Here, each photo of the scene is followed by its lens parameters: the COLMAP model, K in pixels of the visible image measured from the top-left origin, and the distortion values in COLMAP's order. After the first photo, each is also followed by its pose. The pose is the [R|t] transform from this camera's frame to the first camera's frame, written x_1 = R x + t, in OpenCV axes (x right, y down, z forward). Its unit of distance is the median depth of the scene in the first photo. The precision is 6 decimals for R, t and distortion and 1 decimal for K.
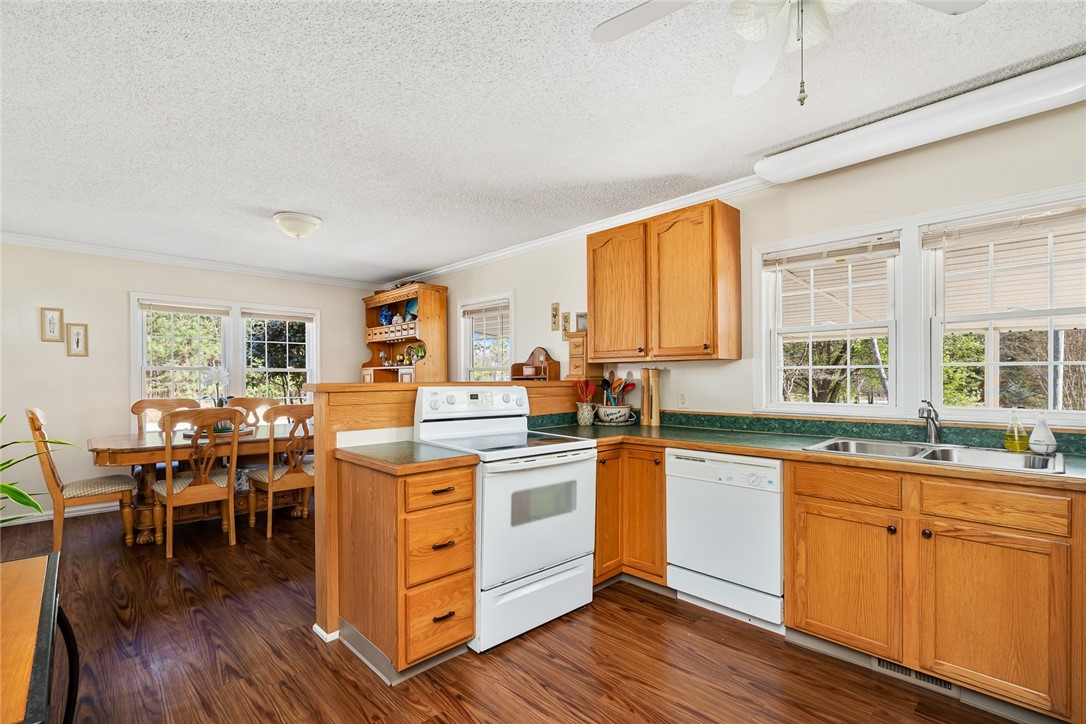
lens RADIAL K [[497.6, 0, 534.4], [0, 497.6, 379.6], [0, 0, 1]] dist [-0.005295, 0.000228]
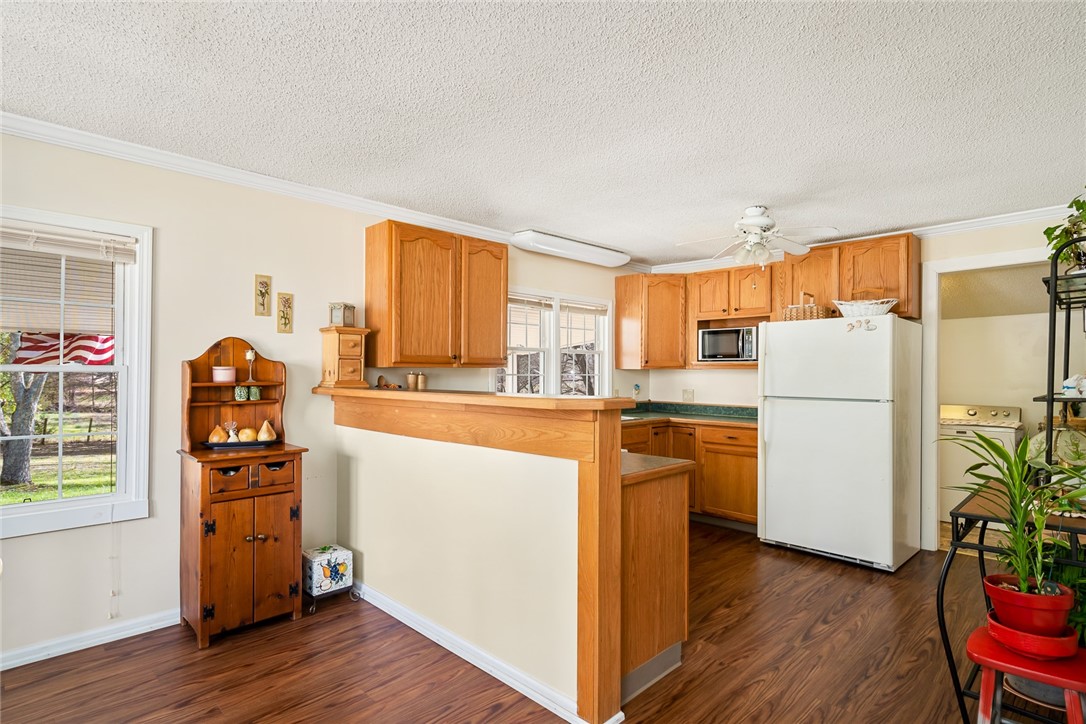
lens RADIAL K [[559.3, 0, 542.3], [0, 559.3, 372.9], [0, 0, 1]] dist [-0.001497, 0.000341]
pose [[-0.035018, 0.004059, 0.999378, -0.708847], [0.002356, 0.999989, -0.003979, -0.015562], [-0.999384, 0.002216, -0.035027, 0.623625]]
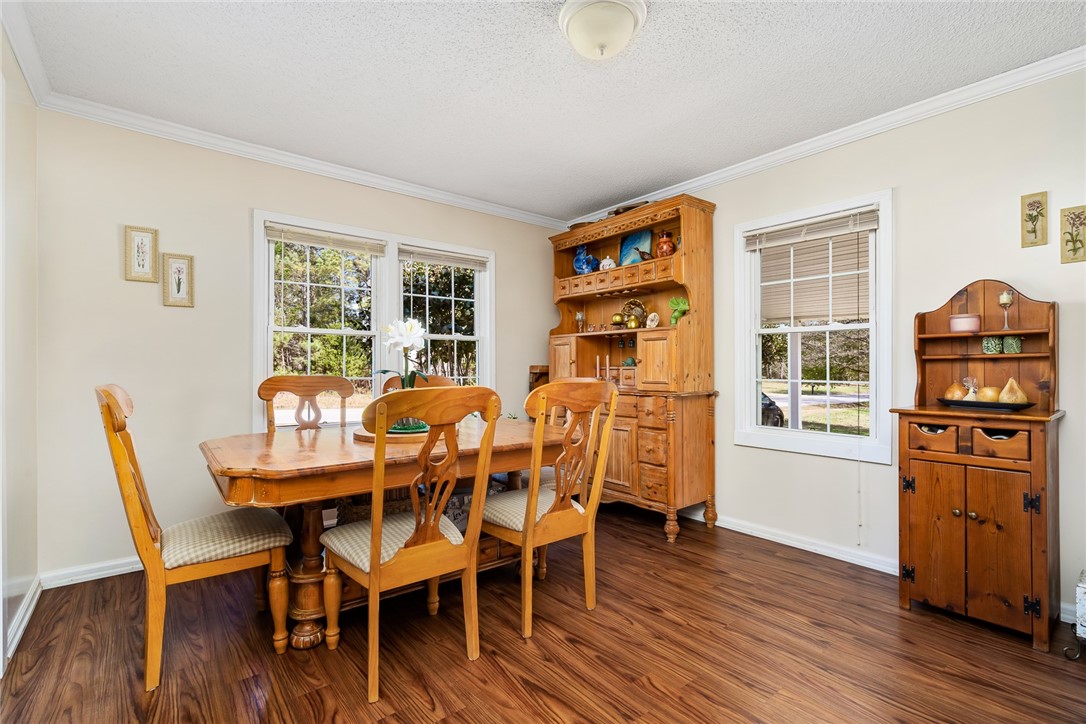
lens RADIAL K [[497.6, 0, 538.3], [0, 497.6, 362.6], [0, 0, 1]] dist [-0.005295, 0.000228]
pose [[0.996517, 0.000097, -0.083385, -0.422650], [-0.001116, 0.999925, -0.012175, 0.031750], [0.083378, 0.012226, 0.996443, 0.420066]]
